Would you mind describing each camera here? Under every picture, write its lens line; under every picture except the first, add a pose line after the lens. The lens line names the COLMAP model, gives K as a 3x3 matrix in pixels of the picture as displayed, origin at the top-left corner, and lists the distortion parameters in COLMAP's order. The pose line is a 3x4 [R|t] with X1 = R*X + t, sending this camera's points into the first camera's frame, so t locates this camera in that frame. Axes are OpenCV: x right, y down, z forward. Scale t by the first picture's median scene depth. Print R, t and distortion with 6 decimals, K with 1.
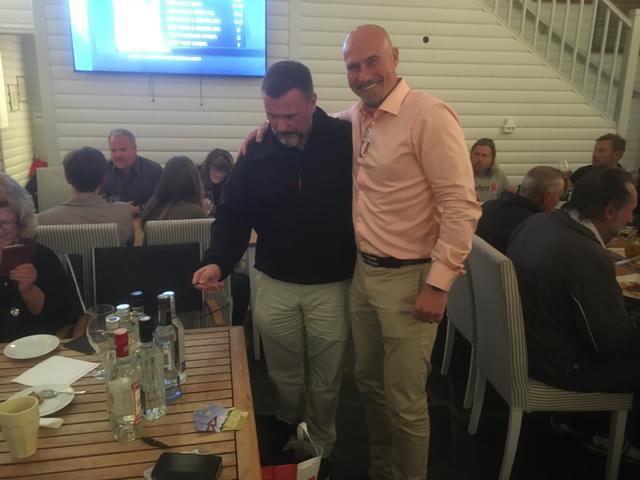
lens RADIAL K [[546.5, 0, 321.6], [0, 546.5, 236.8], [0, 0, 1]] dist [0.079494, -0.097314]
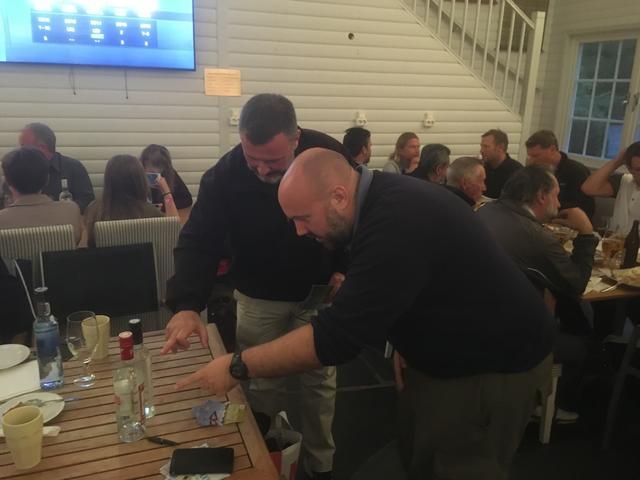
lens RADIAL K [[546.5, 0, 318.3], [0, 546.5, 237.3], [0, 0, 1]] dist [0.079494, -0.097314]
pose [[0.986913, -0.034742, 0.157464, -0.094222], [0.031673, 0.999257, 0.021959, -0.011097], [-0.158110, -0.016685, 0.987281, -0.030663]]
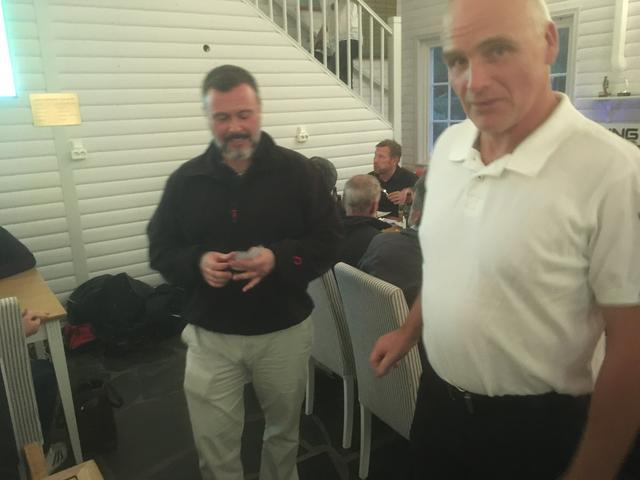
lens RADIAL K [[546.5, 0, 316.5], [0, 546.5, 235.4], [0, 0, 1]] dist [0.079494, -0.097314]
pose [[0.907154, -0.154100, 0.391567, -0.102435], [0.161547, 0.986765, 0.014079, -0.069299], [-0.388554, 0.050485, 0.920042, 0.209182]]
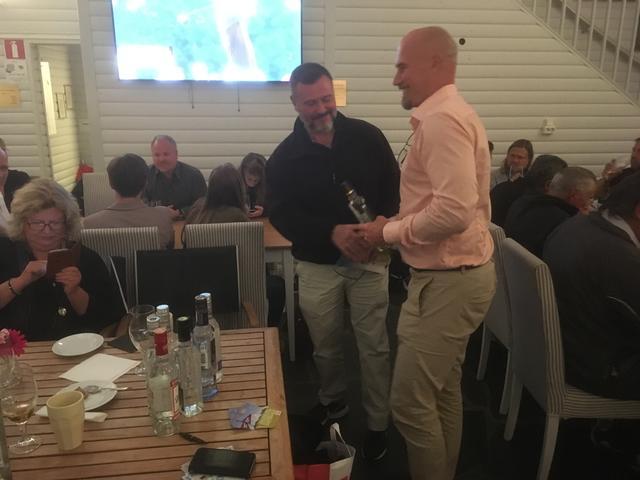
lens RADIAL K [[546.5, 0, 321.7], [0, 546.5, 236.9], [0, 0, 1]] dist [0.079494, -0.097314]
pose [[0.997812, 0.001156, -0.066098, 0.005914], [-0.001466, 0.999988, -0.004642, -0.001062], [0.066092, 0.004729, 0.997802, -0.013013]]
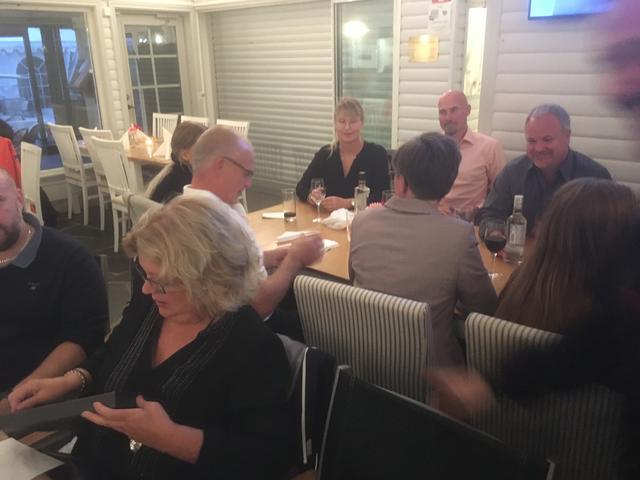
lens RADIAL K [[546.5, 0, 319.2], [0, 546.5, 235.9], [0, 0, 1]] dist [0.079494, -0.097314]
pose [[0.626520, 0.215918, -0.748900, -0.046719], [-0.162769, 0.975922, 0.145201, -0.163614], [0.762220, 0.030926, 0.646579, 0.648755]]
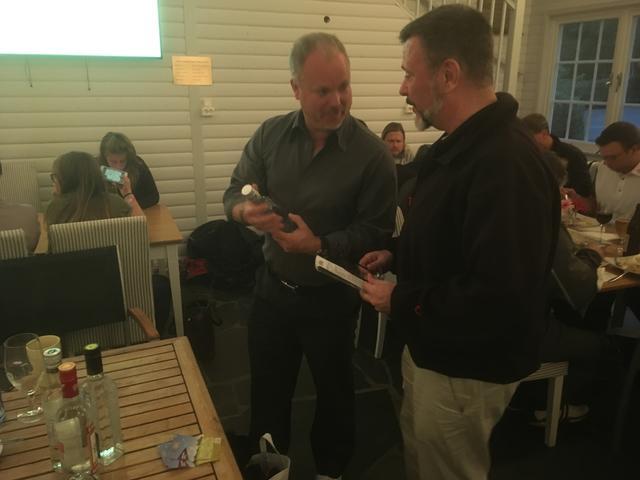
lens RADIAL K [[546.5, 0, 320.0], [0, 546.5, 233.9], [0, 0, 1]] dist [0.079494, -0.097314]
pose [[0.978527, -0.069347, 0.194104, -0.080430], [0.064520, 0.997432, 0.031086, -0.015801], [-0.195762, -0.017894, 0.980488, 0.066993]]
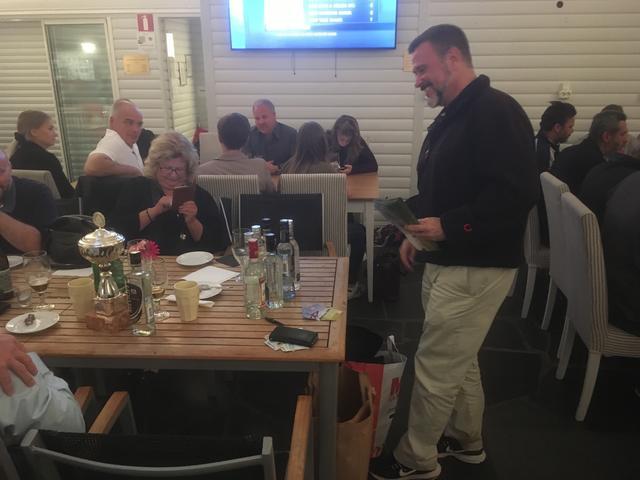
lens RADIAL K [[546.5, 0, 321.3], [0, 546.5, 237.0], [0, 0, 1]] dist [0.079494, -0.097314]
pose [[0.967808, 0.053359, -0.245970, 0.083426], [-0.041197, 0.997673, 0.054331, 0.045549], [0.248297, -0.042449, 0.967754, -0.173935]]
